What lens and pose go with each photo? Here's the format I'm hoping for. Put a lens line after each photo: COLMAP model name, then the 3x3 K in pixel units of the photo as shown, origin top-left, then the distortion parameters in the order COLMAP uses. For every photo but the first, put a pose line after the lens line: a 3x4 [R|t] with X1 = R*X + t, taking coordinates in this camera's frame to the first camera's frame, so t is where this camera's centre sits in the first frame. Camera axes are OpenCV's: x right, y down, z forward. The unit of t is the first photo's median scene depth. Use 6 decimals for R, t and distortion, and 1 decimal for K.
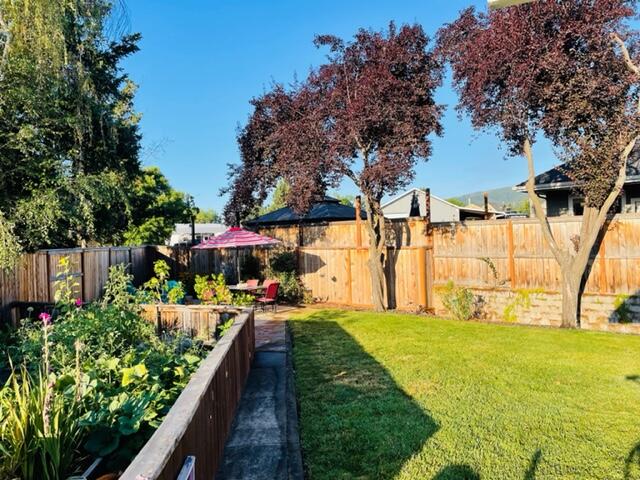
lens RADIAL K [[483.5, 0, 320.0], [0, 483.5, 240.0], [0, 0, 1]] dist [0.002159, 0.000128]
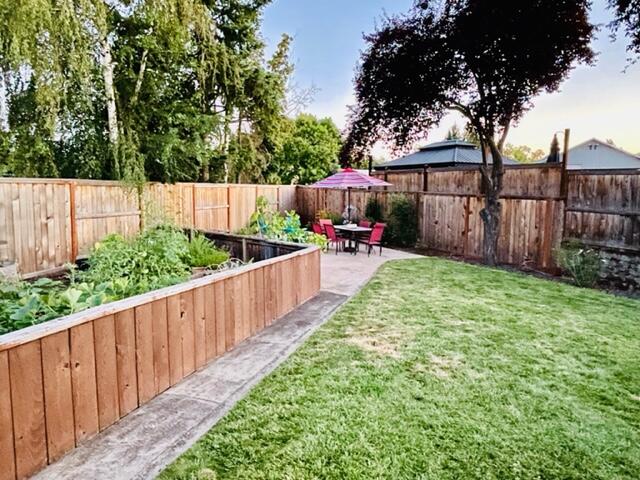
lens RADIAL K [[427.8, 0, 320.0], [0, 427.8, 240.0], [0, 0, 1]] dist [-0.019743, -0.001883]
pose [[0.925005, 0.089401, -0.369287, 0.114567], [-0.043475, 0.990445, 0.130879, 0.007482], [0.377459, -0.105009, 0.920053, 0.129420]]
